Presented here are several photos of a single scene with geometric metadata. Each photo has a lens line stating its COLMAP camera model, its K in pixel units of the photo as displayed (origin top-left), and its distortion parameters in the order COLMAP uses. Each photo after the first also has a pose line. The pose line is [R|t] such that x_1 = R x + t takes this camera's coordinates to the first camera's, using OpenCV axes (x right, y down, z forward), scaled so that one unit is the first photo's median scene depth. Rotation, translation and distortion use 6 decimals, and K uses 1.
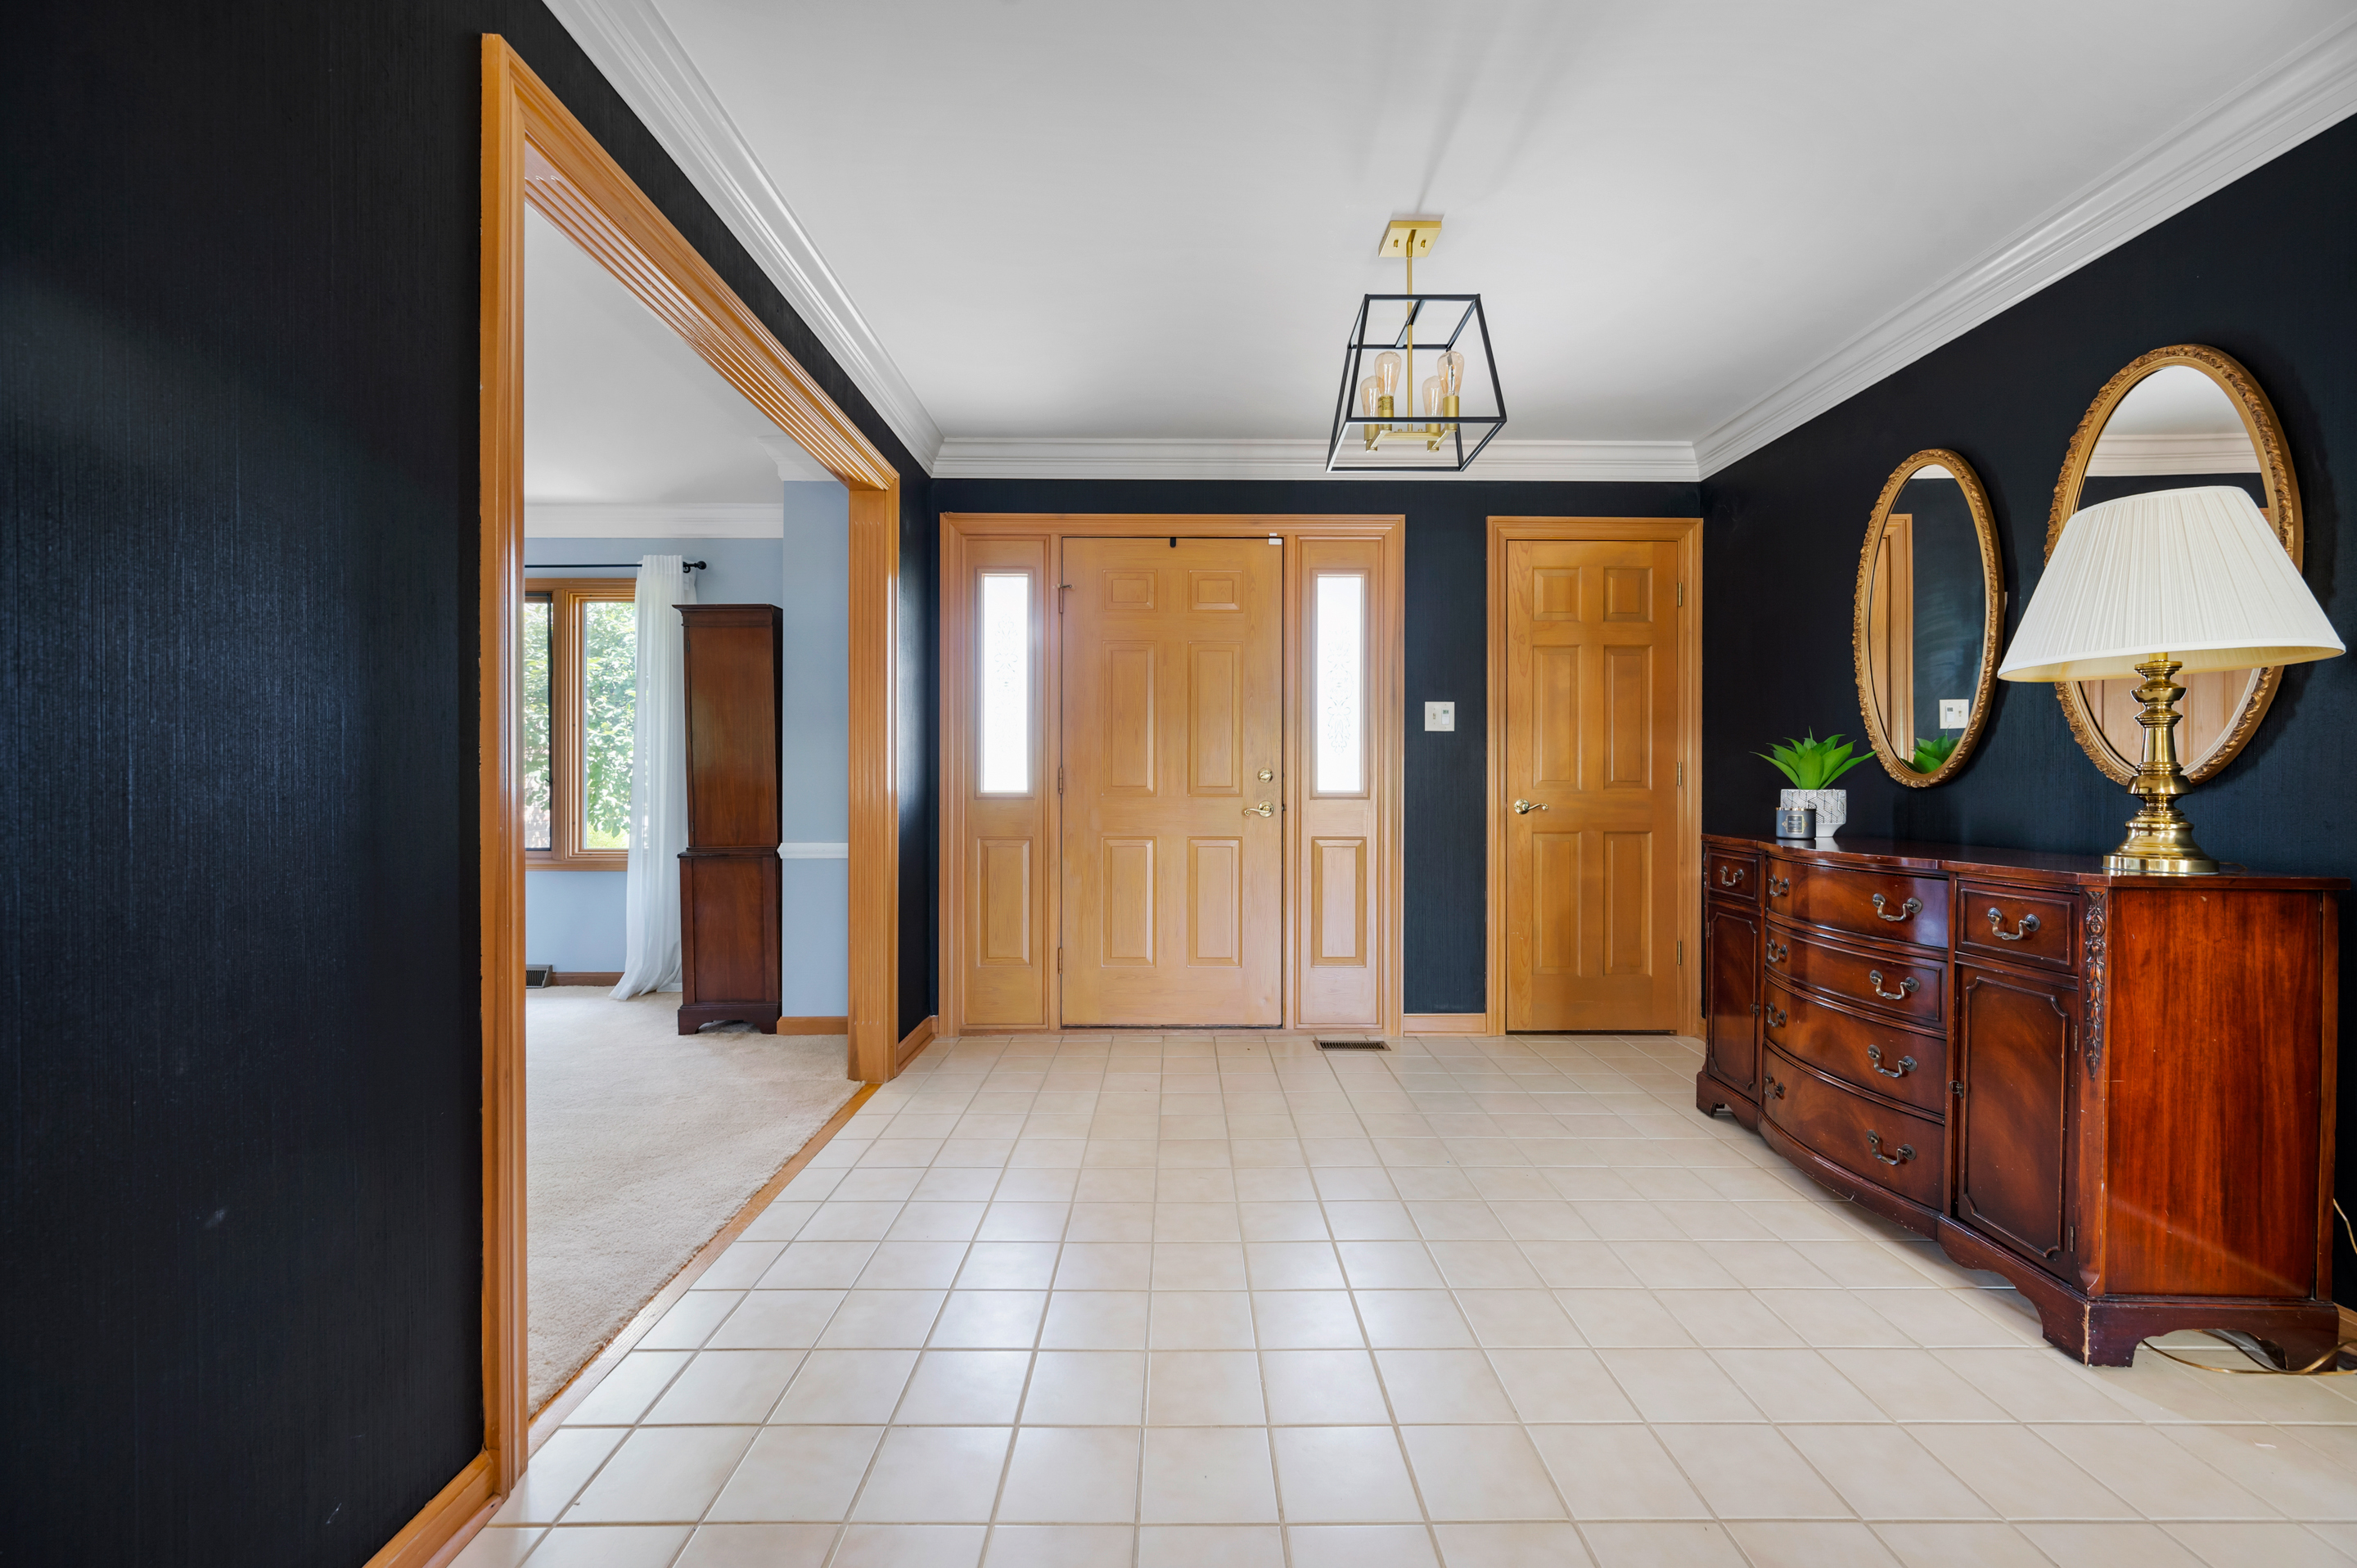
lens RADIAL K [[935.0, 0, 1185.8], [0, 935.0, 780.3], [0, 0, 1]] dist [-0.001258, -0.000028]
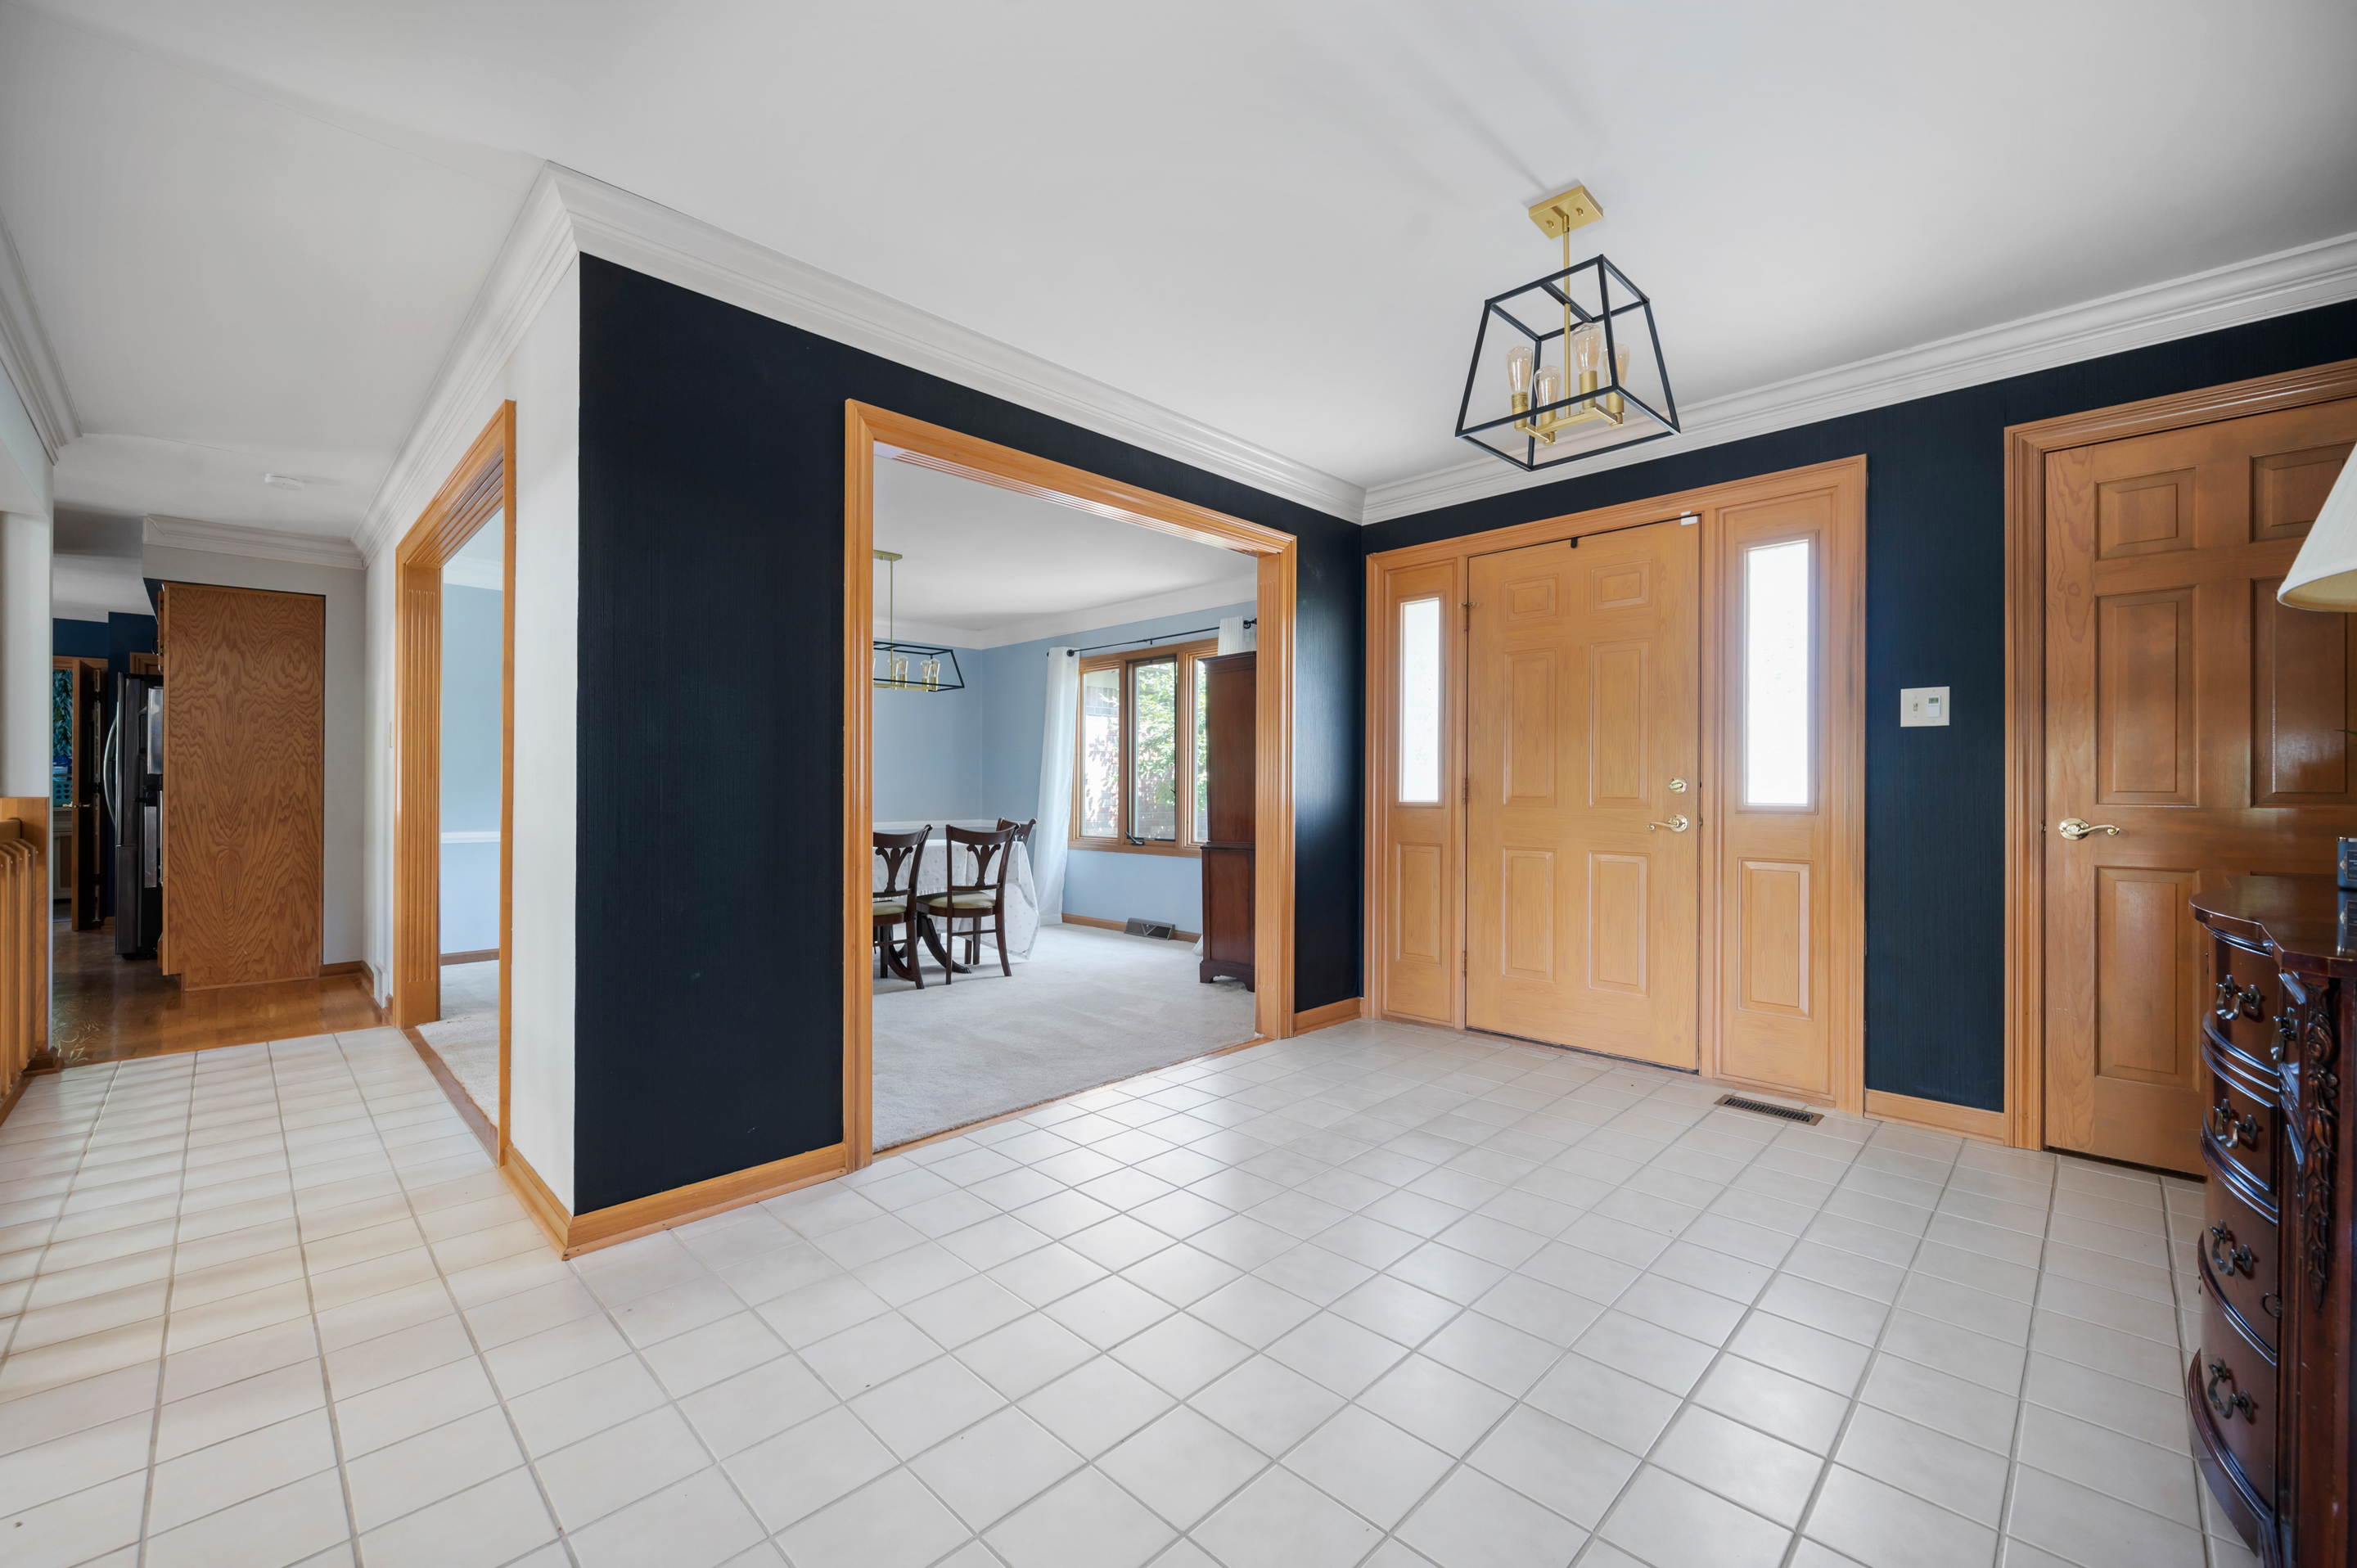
lens RADIAL K [[935.0, 0, 1199.8], [0, 935.0, 791.3], [0, 0, 1]] dist [-0.001258, -0.000028]
pose [[0.716419, 0.000681, -0.697670, 0.380467], [0.000976, 0.999998, 0.001978, -0.002347], [0.697670, -0.002098, 0.716417, 0.046408]]
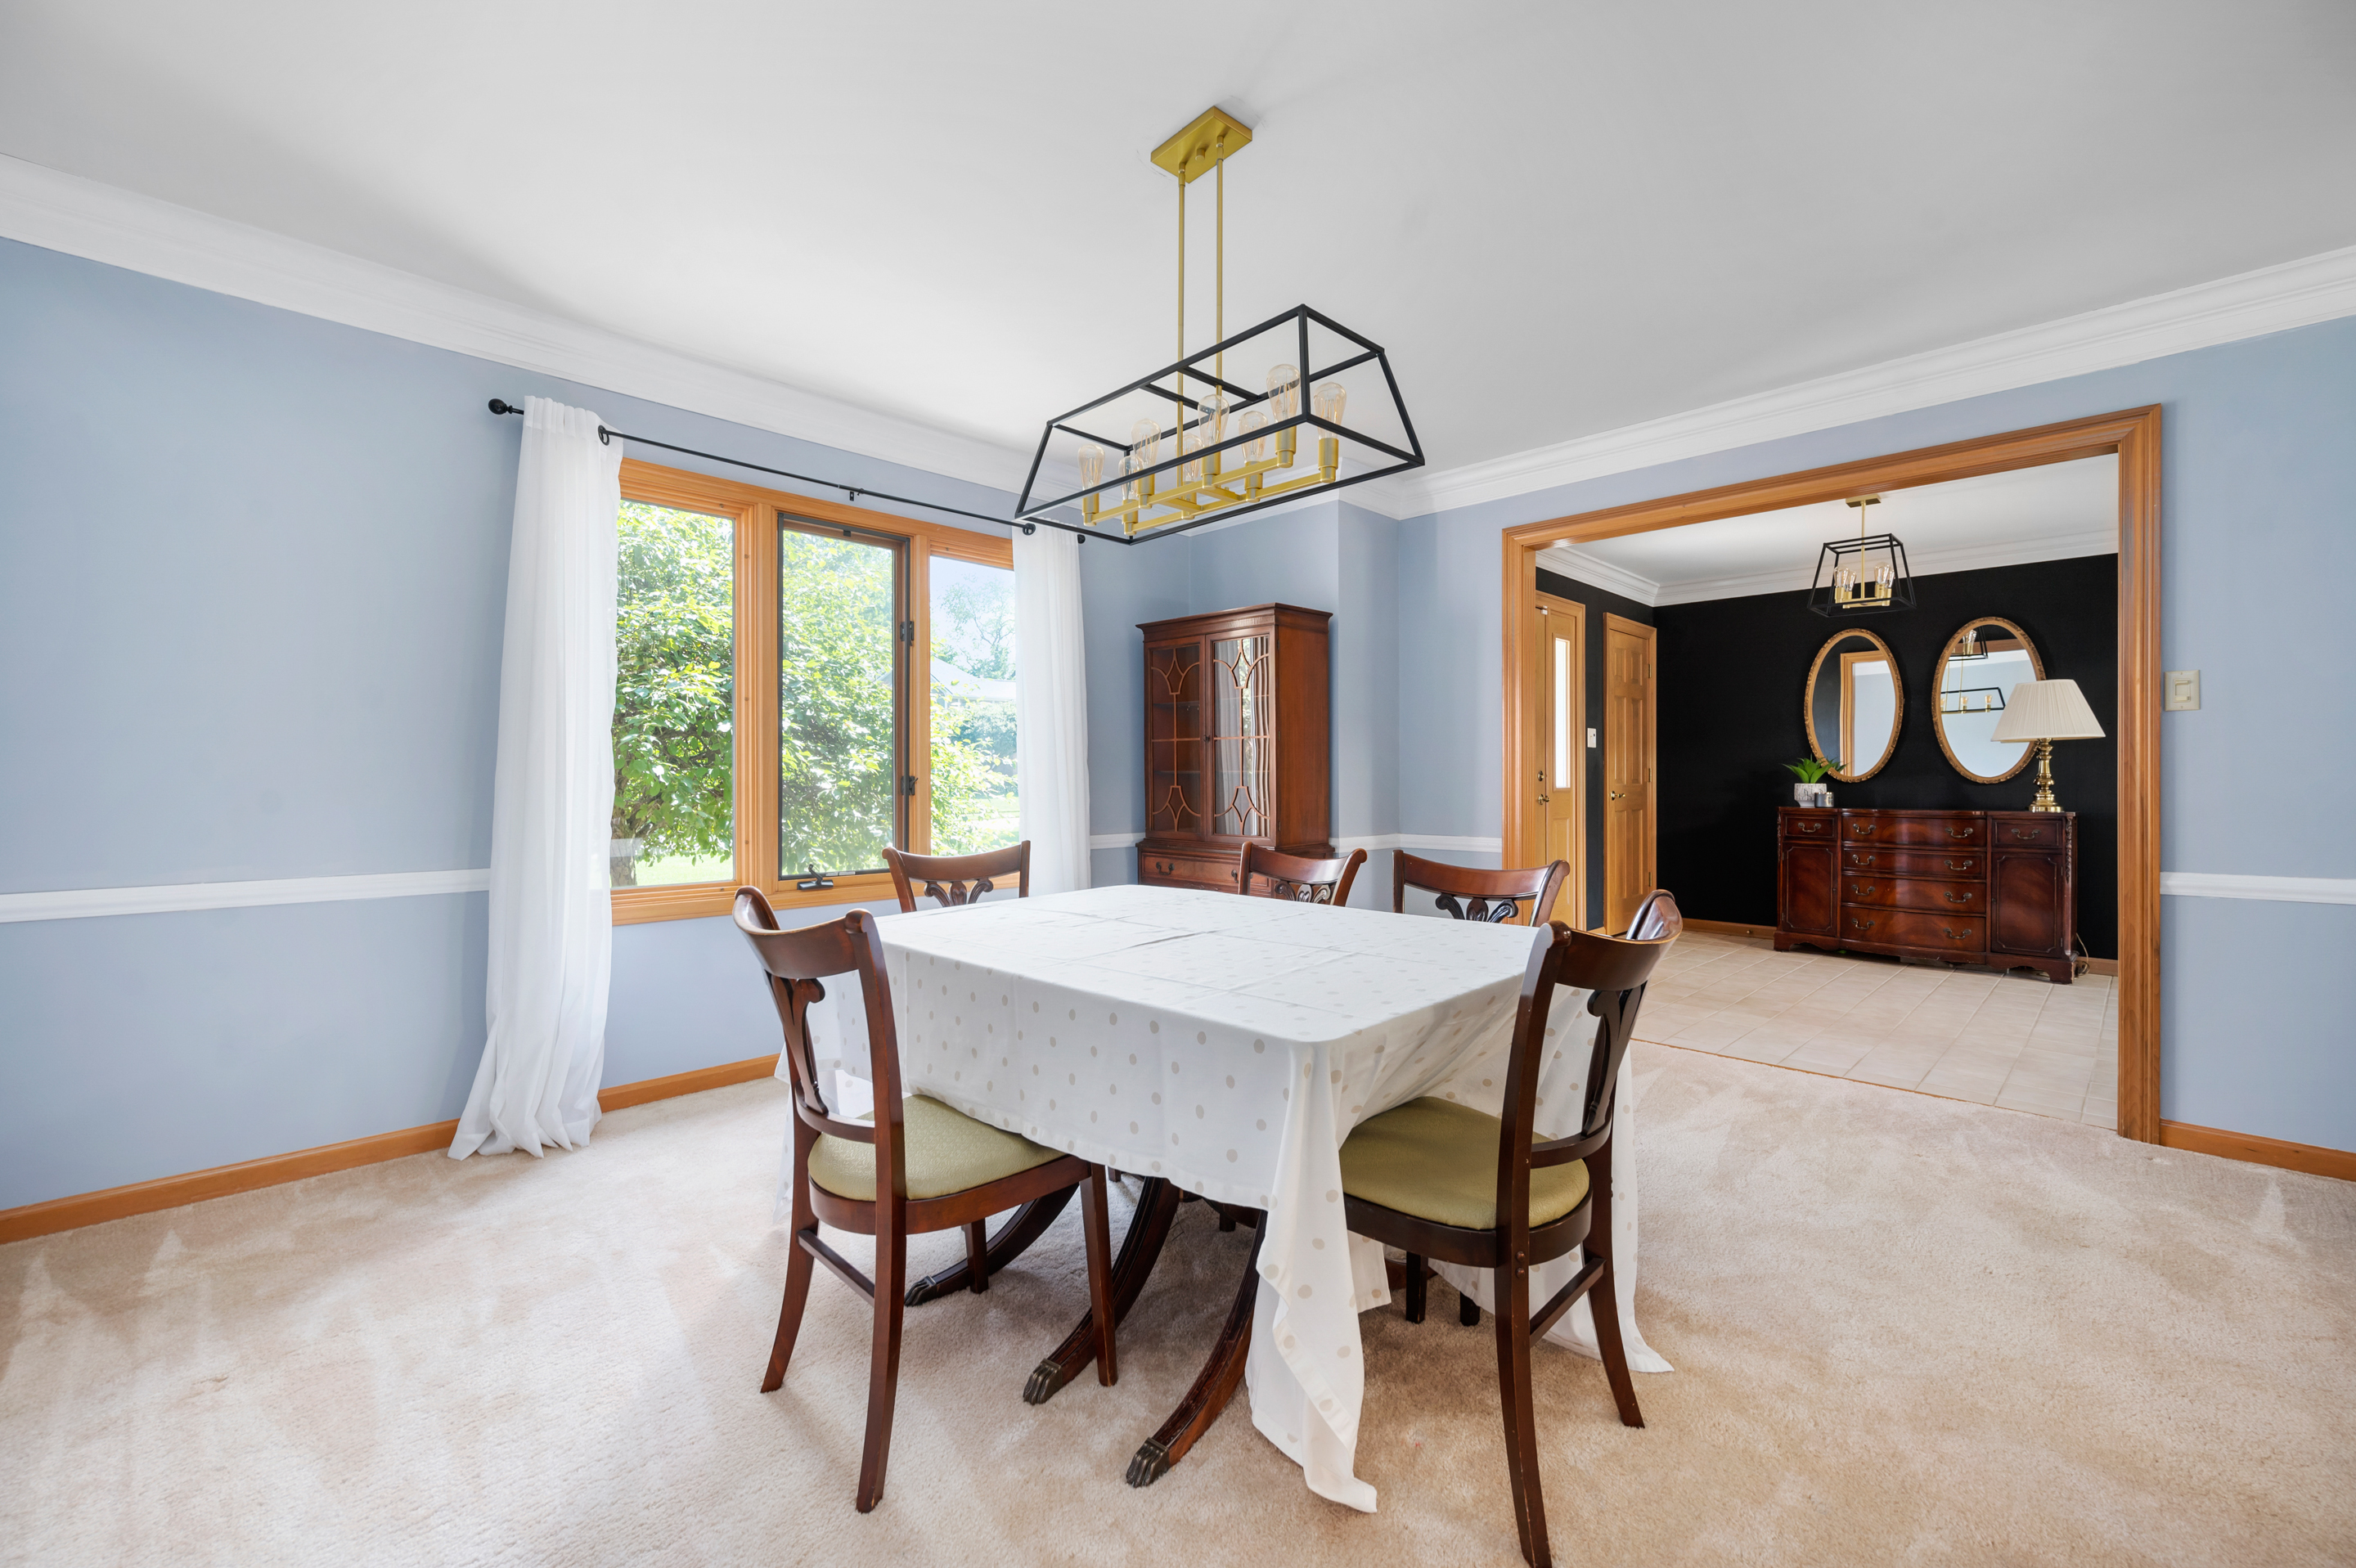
lens RADIAL K [[934.6, 0, 1173.2], [0, 934.6, 776.0], [0, 0, 1]] dist [-0.001258, -0.000028]
pose [[0.722066, 0.000063, 0.691824, -1.296949], [0.003034, 0.999990, -0.003258, -0.003018], [-0.691818, 0.004451, 0.722058, 0.366081]]
